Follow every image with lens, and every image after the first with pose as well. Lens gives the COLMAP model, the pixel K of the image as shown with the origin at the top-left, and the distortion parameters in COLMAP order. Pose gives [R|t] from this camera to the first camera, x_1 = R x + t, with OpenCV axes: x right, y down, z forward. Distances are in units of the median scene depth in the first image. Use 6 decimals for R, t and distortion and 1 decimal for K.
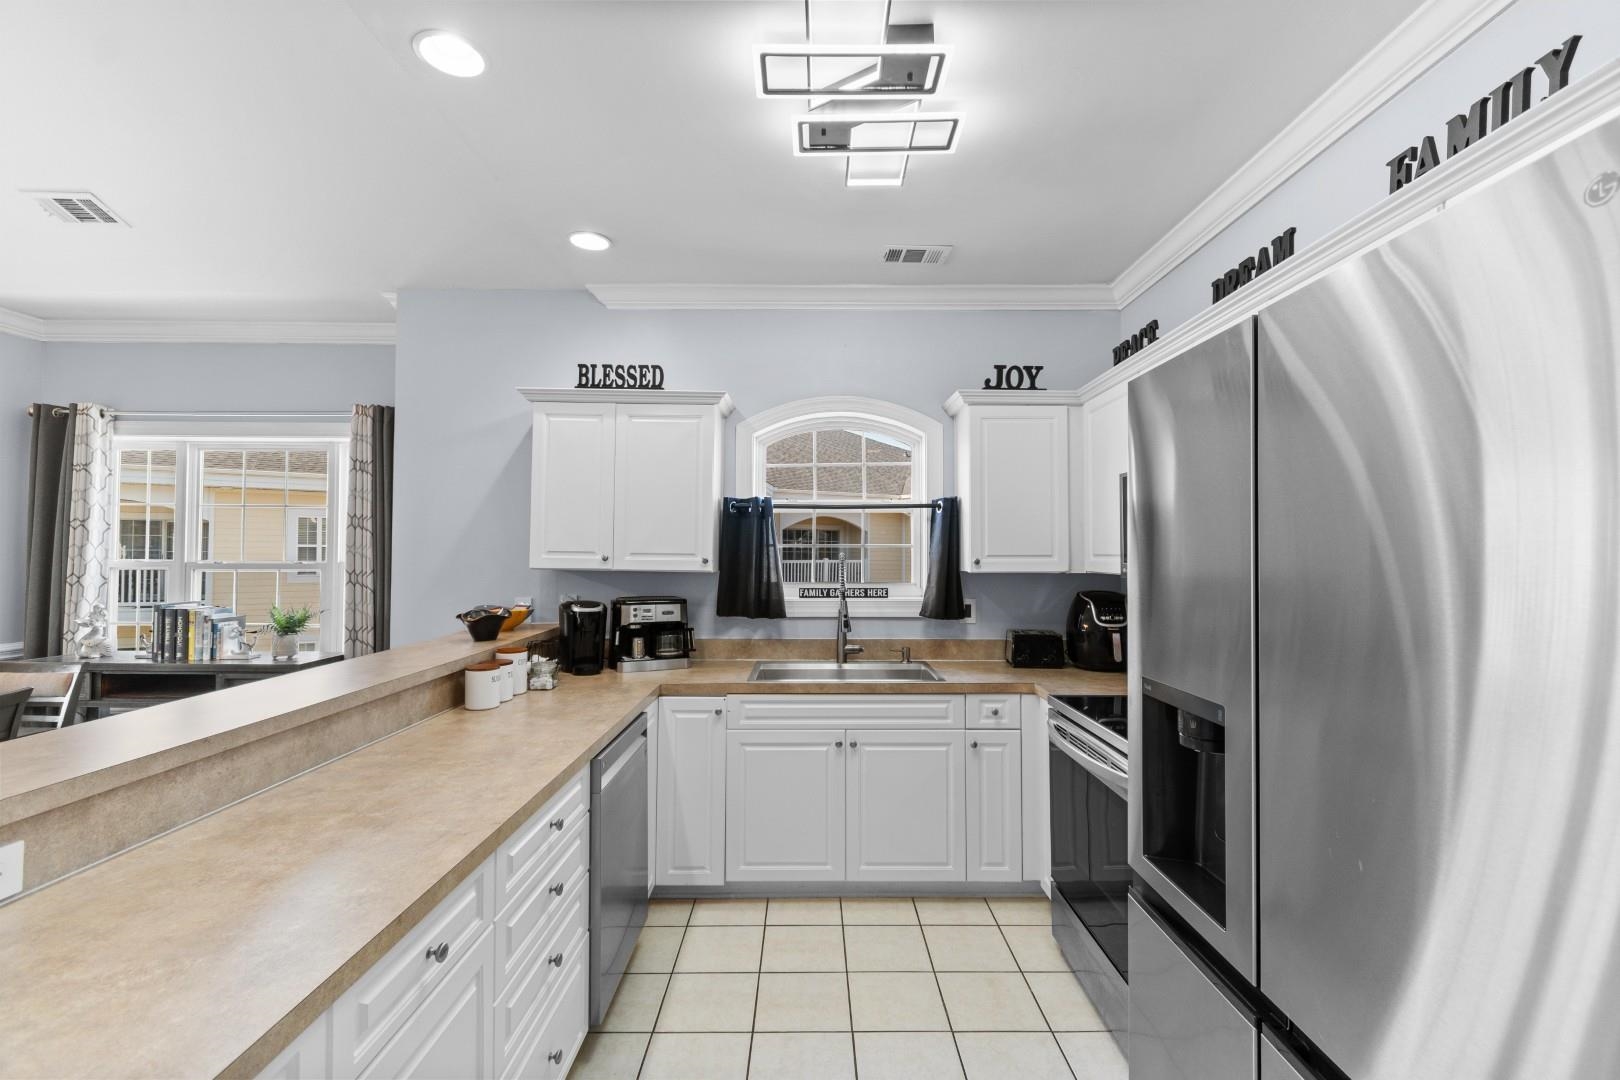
lens RADIAL K [[709.7, 0, 812.4], [0, 709.7, 536.9], [0, 0, 1]] dist [0.003440, -0.000970]
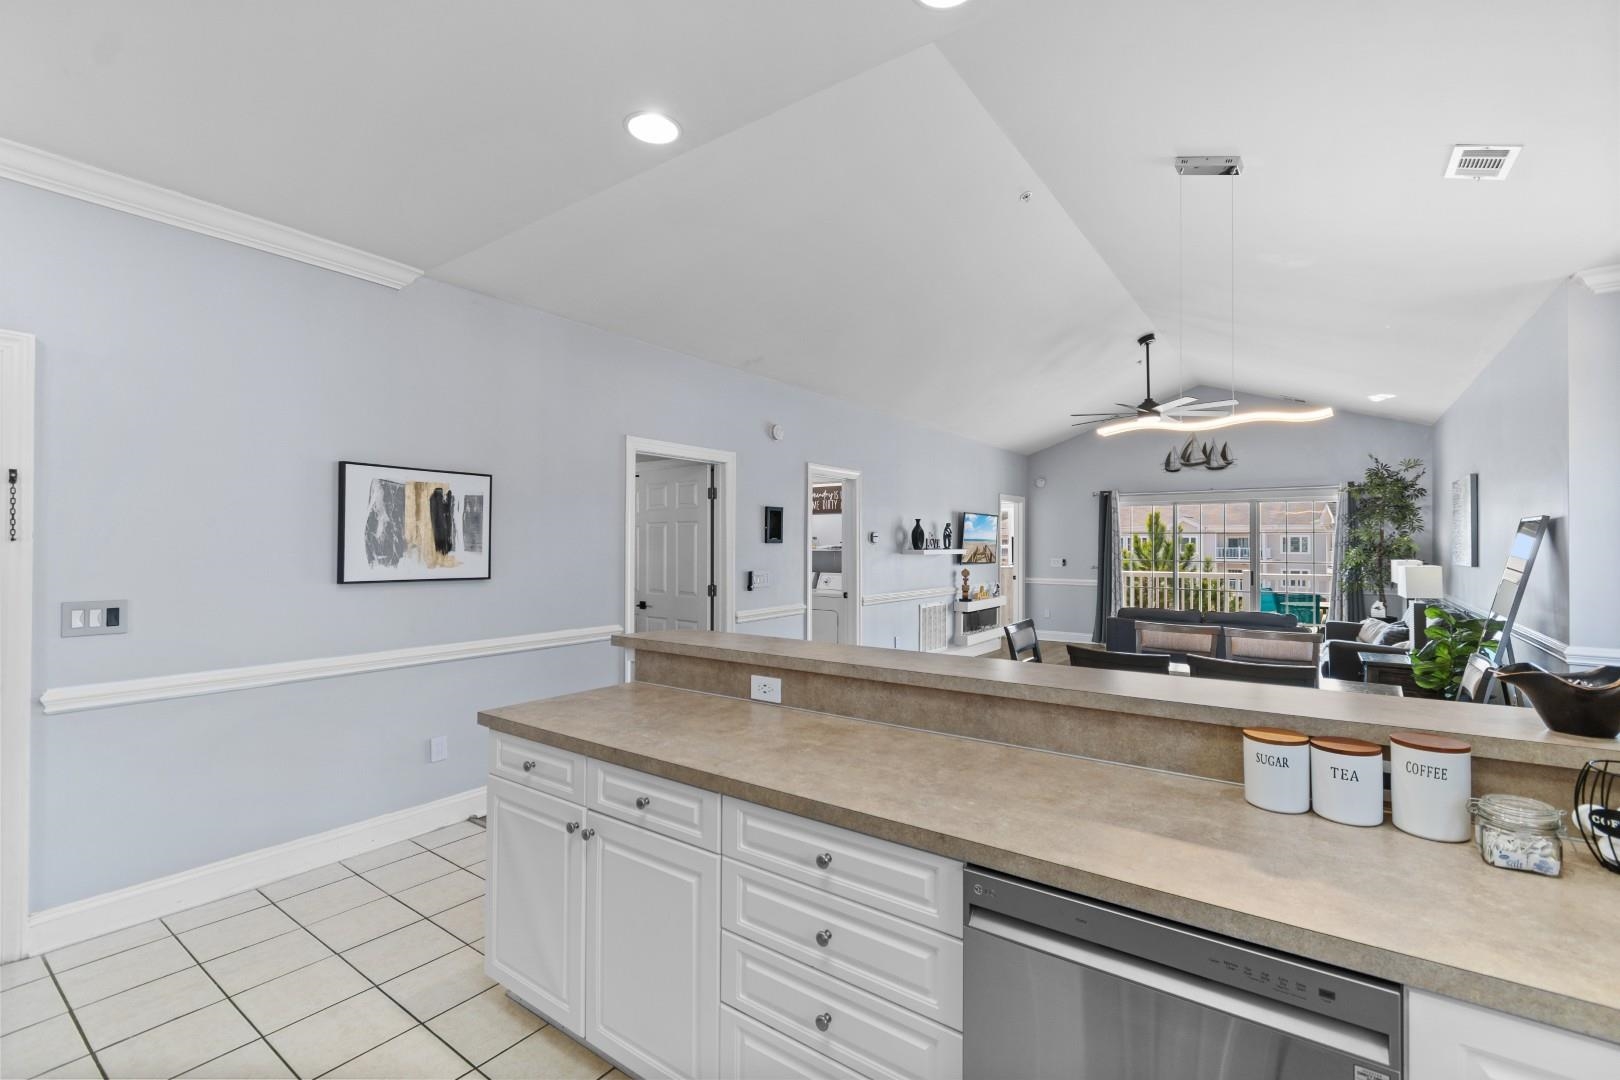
lens RADIAL K [[709.7, 0, 812.4], [0, 709.7, 536.9], [0, 0, 1]] dist [0.003440, -0.000970]
pose [[-0.588096, -0.011533, -0.808709, 0.172538], [0.015080, 0.999568, -0.025221, 0.022294], [0.808651, -0.027028, -0.587668, 0.774566]]
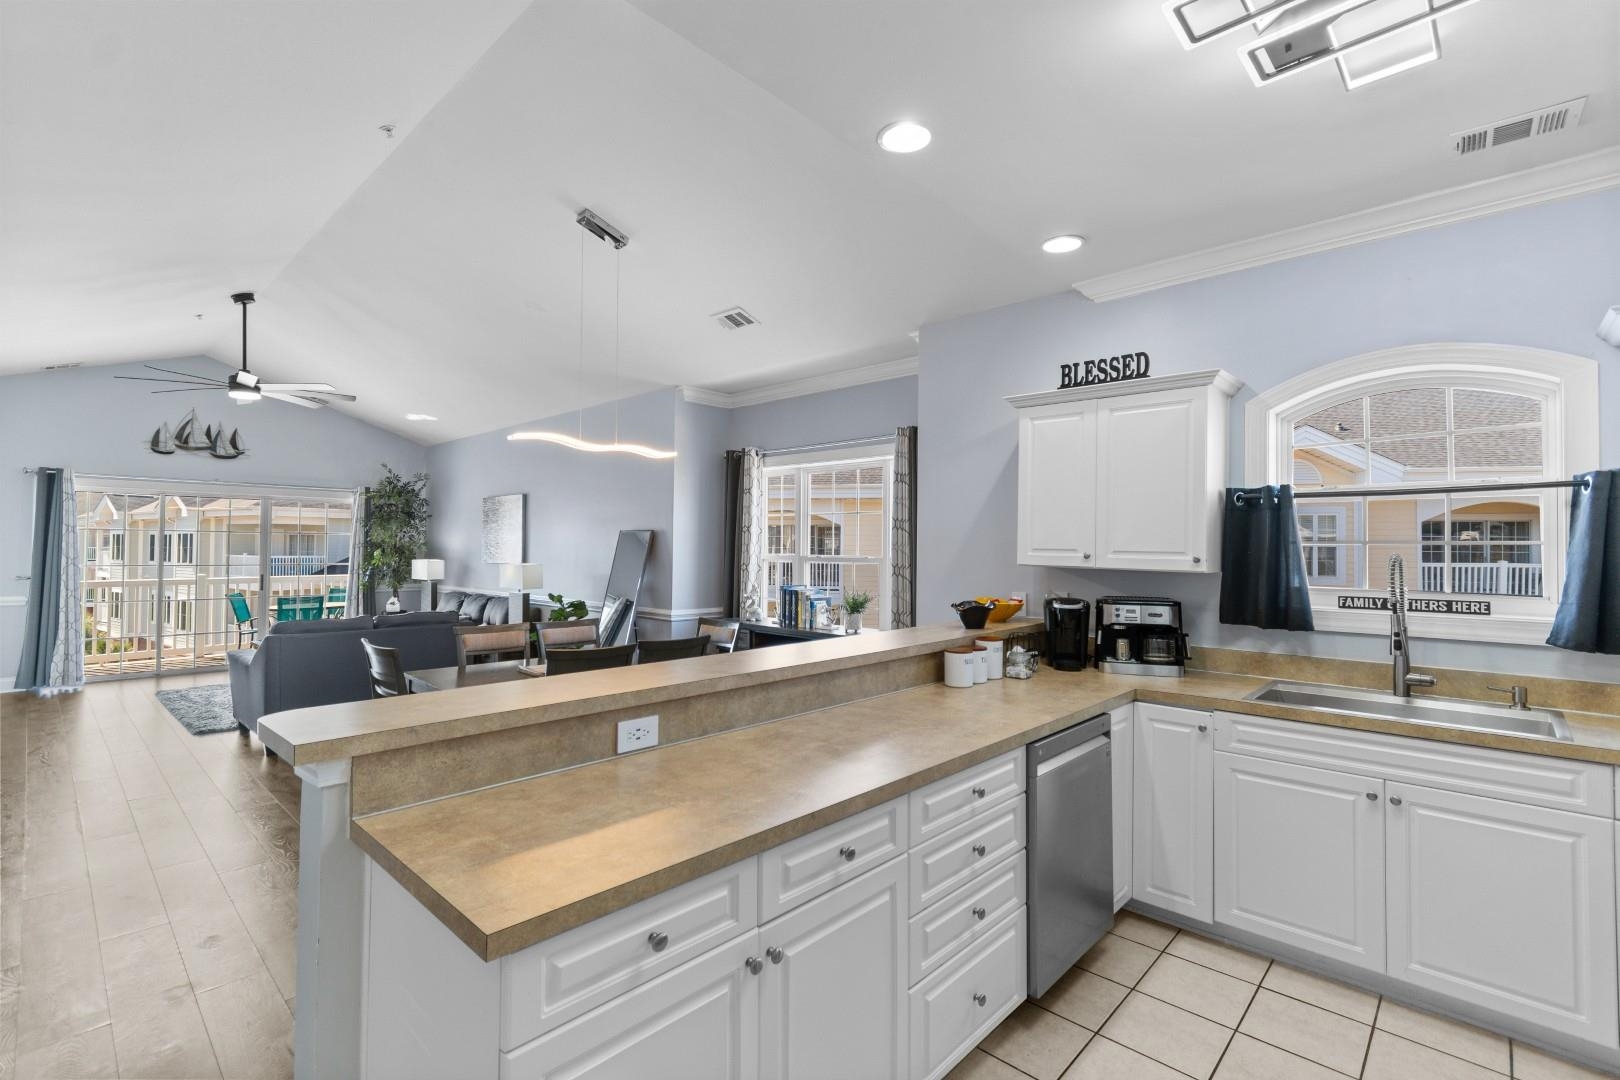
lens RADIAL K [[726.8, 0, 811.1], [0, 726.8, 535.8], [0, 0, 1]] dist [0.003510, -0.000687]
pose [[0.727132, -0.009102, -0.686437, 0.123694], [0.010039, 0.999946, -0.002625, 0.000450], [0.686424, -0.004982, 0.727184, -0.006819]]
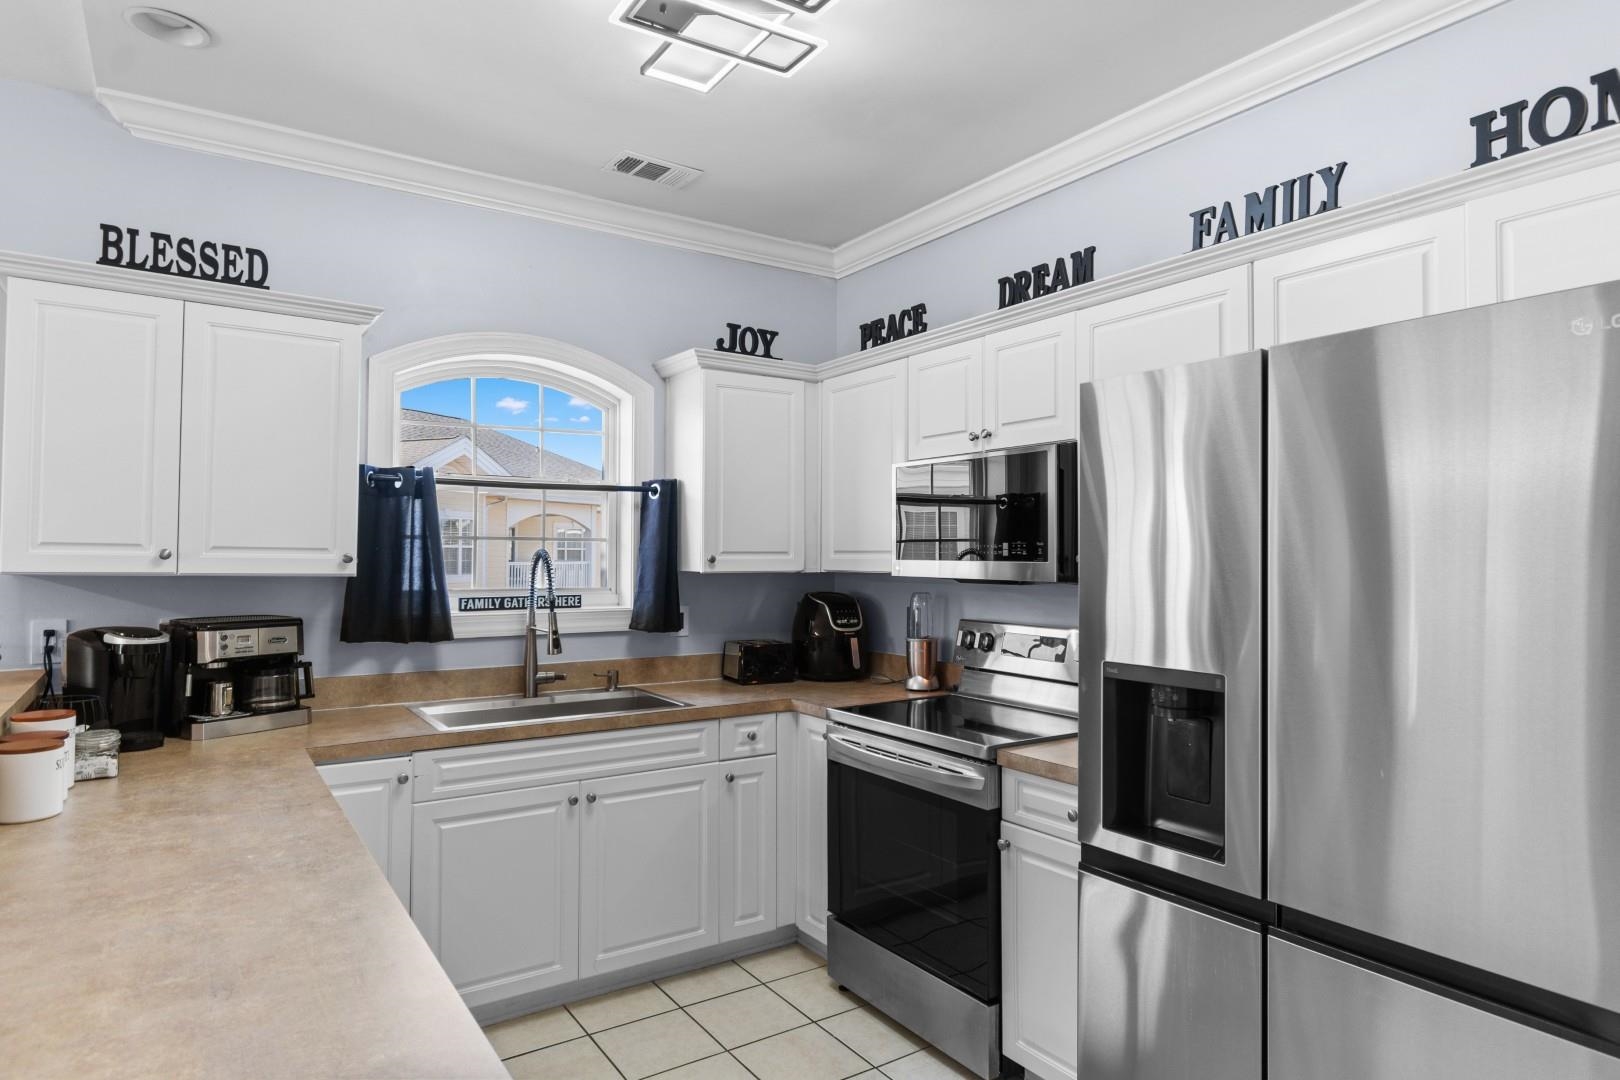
lens RADIAL K [[942.1, 0, 813.6], [0, 942.1, 540.4], [0, 0, 1]] dist [0.001478, -0.003163]
pose [[0.831568, 0.009336, 0.555344, -0.269870], [-0.014738, 0.999878, 0.005261, 0.005216], [-0.555227, -0.012559, 0.831604, 0.024966]]
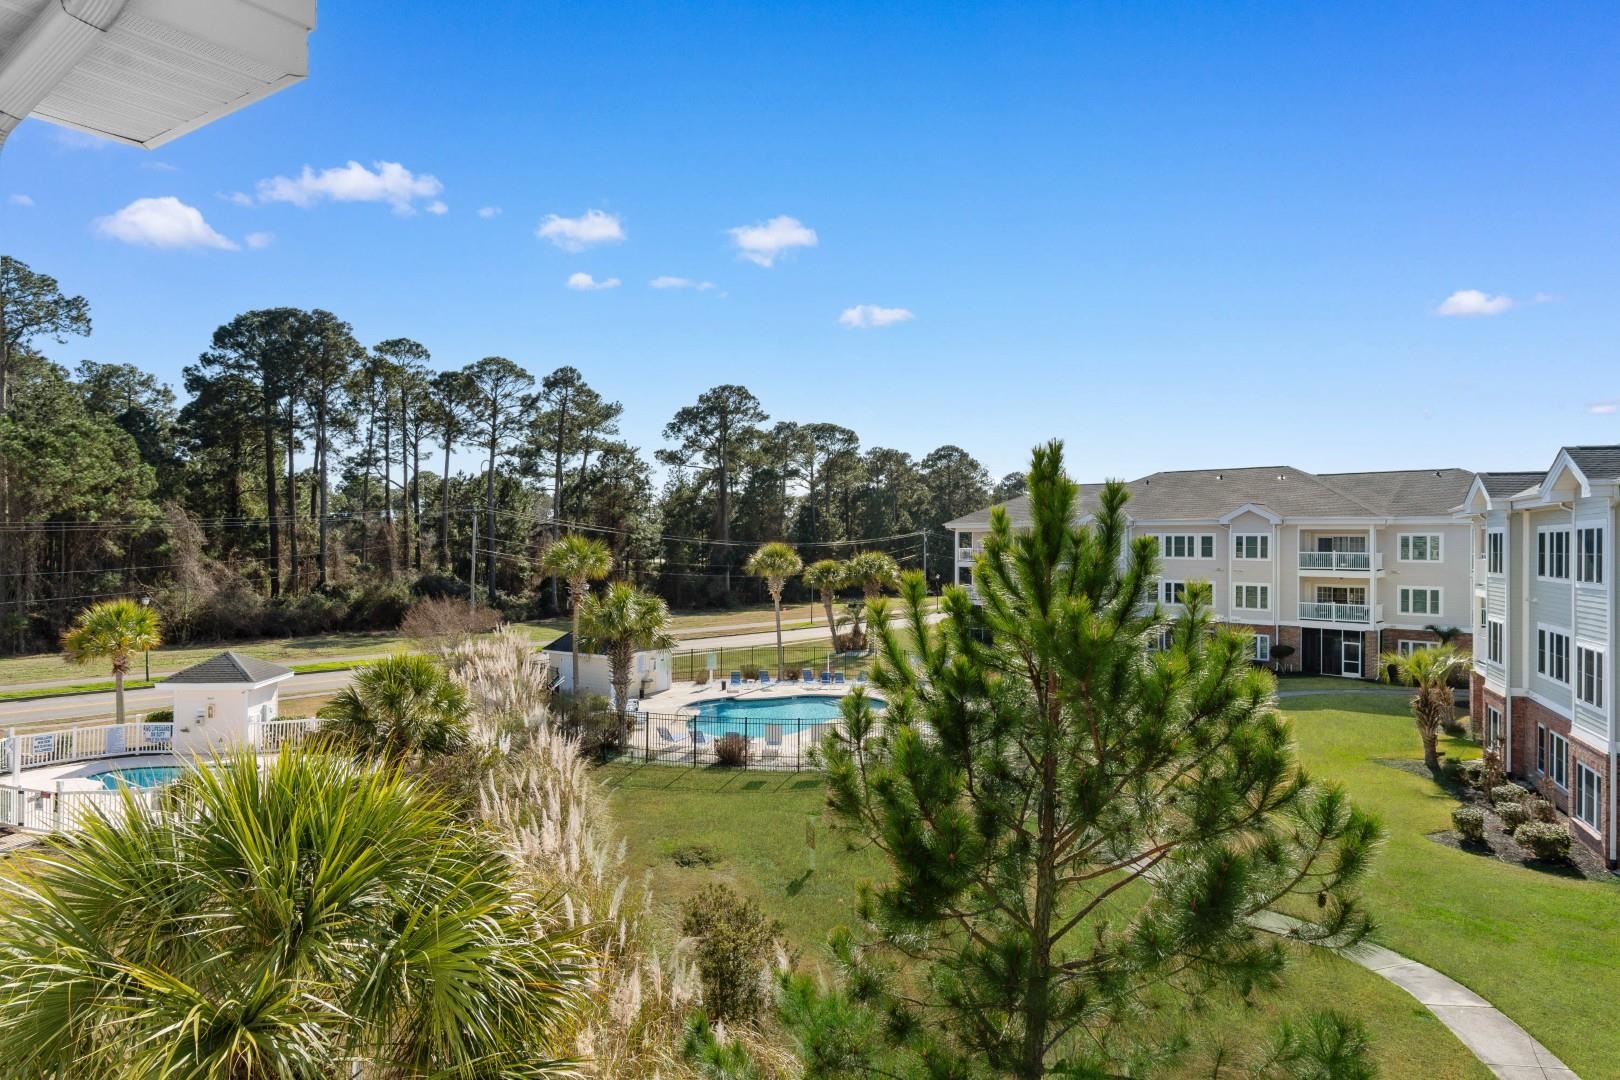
lens RADIAL K [[963.1, 0, 816.8], [0, 963.1, 541.2], [0, 0, 1]] dist [0.001478, 0.000727]
pose [[-0.553432, -0.009460, -0.832841, -3.778155], [0.009239, 0.999804, -0.017497, 0.022410], [0.832843, -0.017378, -0.553236, 0.552479]]
